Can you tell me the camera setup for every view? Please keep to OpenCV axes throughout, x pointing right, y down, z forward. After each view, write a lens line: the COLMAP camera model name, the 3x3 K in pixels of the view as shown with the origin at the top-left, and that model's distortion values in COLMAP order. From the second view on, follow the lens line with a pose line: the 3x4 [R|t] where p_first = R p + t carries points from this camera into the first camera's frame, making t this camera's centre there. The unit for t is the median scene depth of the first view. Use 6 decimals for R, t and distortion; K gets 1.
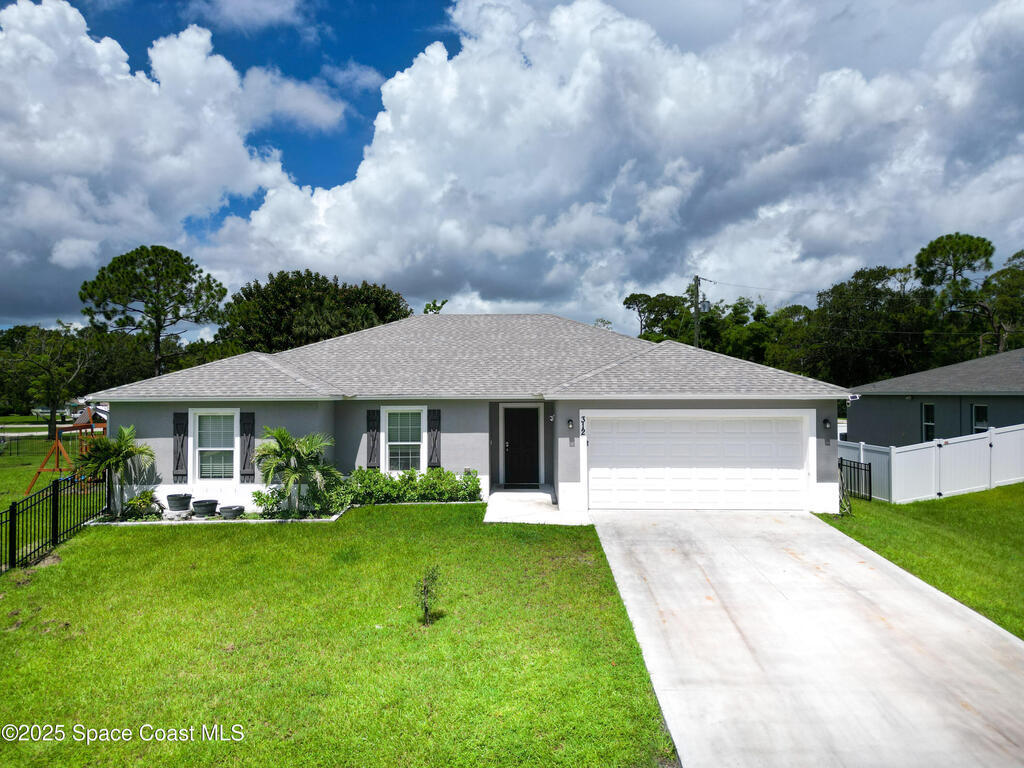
lens RADIAL K [[724.7, 0, 506.9], [0, 724.7, 380.6], [0, 0, 1]] dist [0.059056, -0.052854]
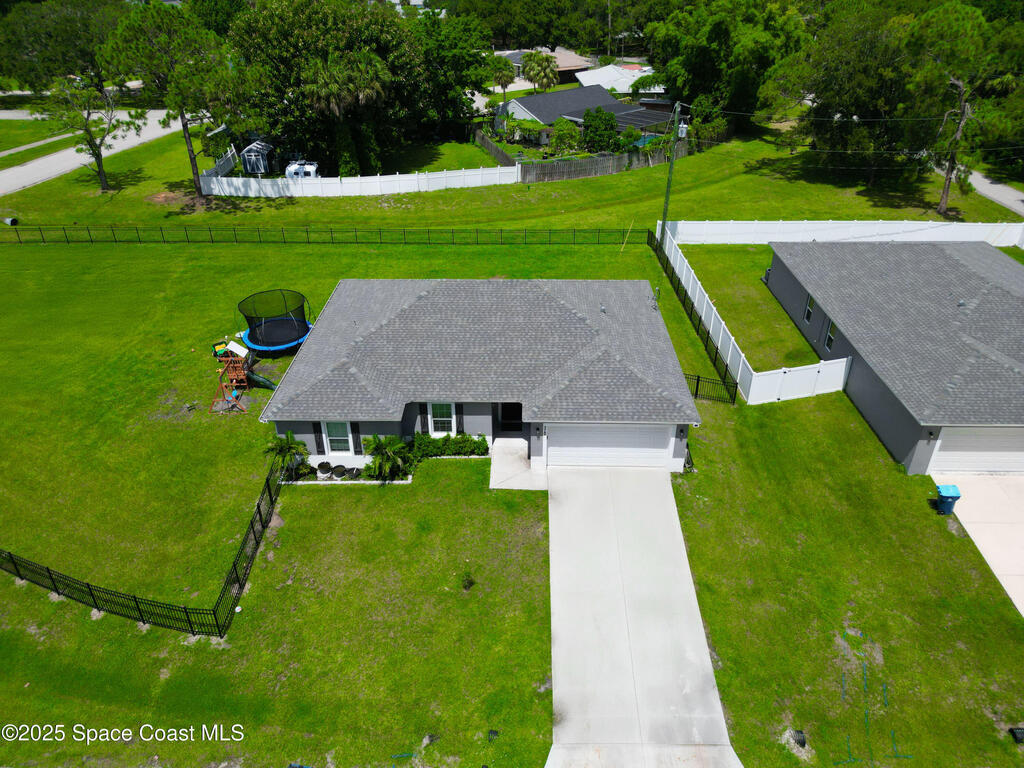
lens RADIAL K [[724.7, 0, 506.9], [0, 724.7, 380.6], [0, 0, 1]] dist [0.059056, -0.052854]
pose [[0.999967, -0.000268, -0.008180, 0.024546], [0.004404, 0.859998, 0.510278, -0.870225], [0.006898, -0.510297, 0.859971, -0.419184]]
